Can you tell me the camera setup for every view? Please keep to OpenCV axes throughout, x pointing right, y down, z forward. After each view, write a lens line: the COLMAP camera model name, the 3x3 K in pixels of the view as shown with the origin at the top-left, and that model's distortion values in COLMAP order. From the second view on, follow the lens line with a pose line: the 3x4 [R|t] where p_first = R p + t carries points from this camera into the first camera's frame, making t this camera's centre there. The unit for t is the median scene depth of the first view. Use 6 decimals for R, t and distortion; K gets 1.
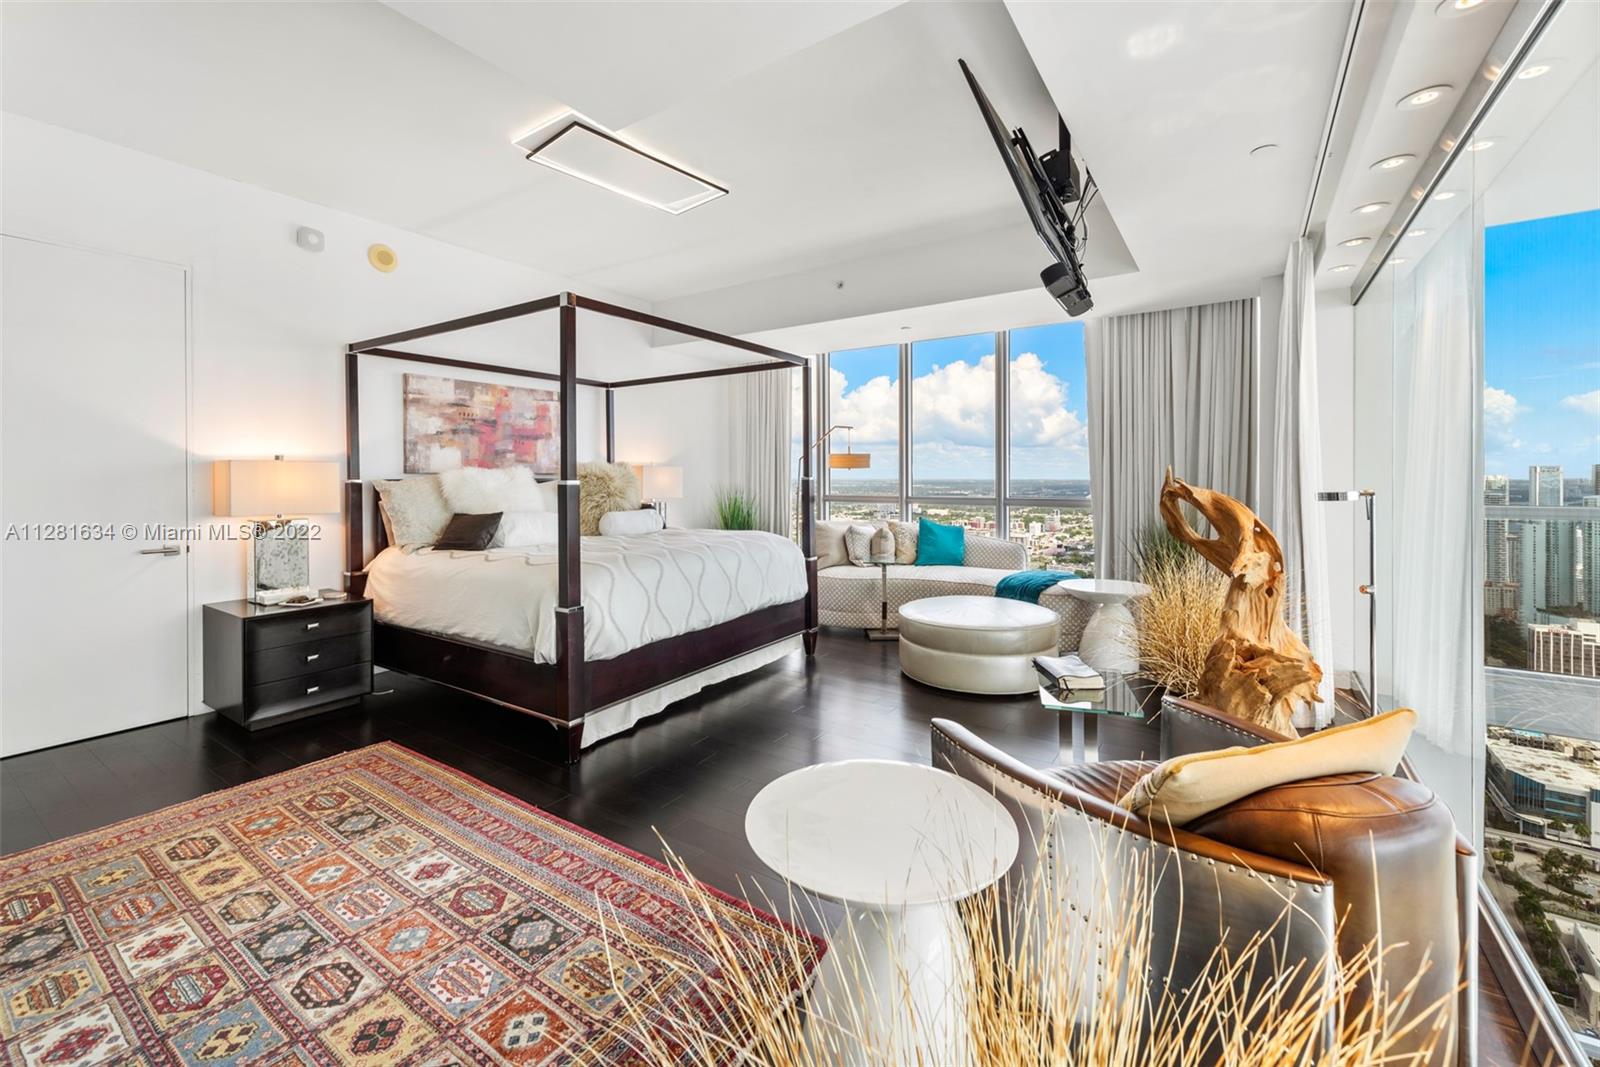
lens RADIAL K [[652.1, 0, 812.2], [0, 652.1, 474.9], [0, 0, 1]] dist [0.010858, -0.001365]
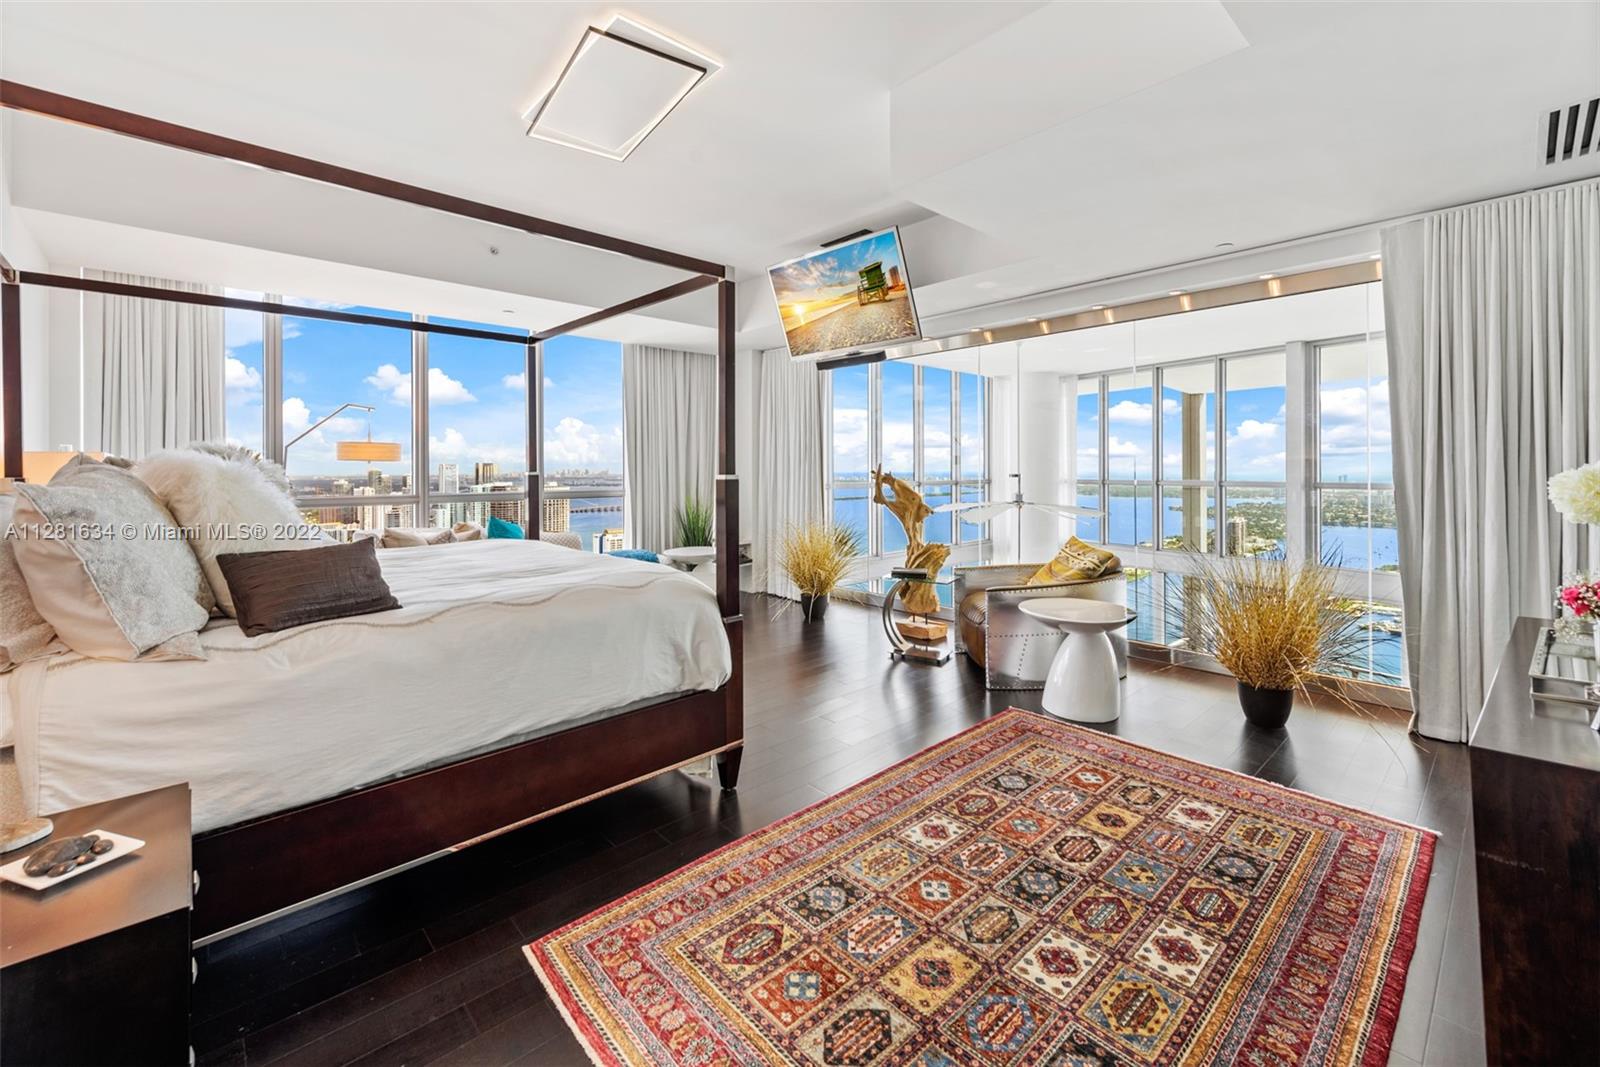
lens RADIAL K [[667.9, 0, 795.1], [0, 667.9, 466.2], [0, 0, 1]] dist [0.011526, -0.000075]
pose [[0.235322, 0.006635, 0.971895, -1.891787], [0.005137, 0.999954, -0.008070, 0.014858], [-0.971904, 0.006892, 0.235277, 1.066140]]
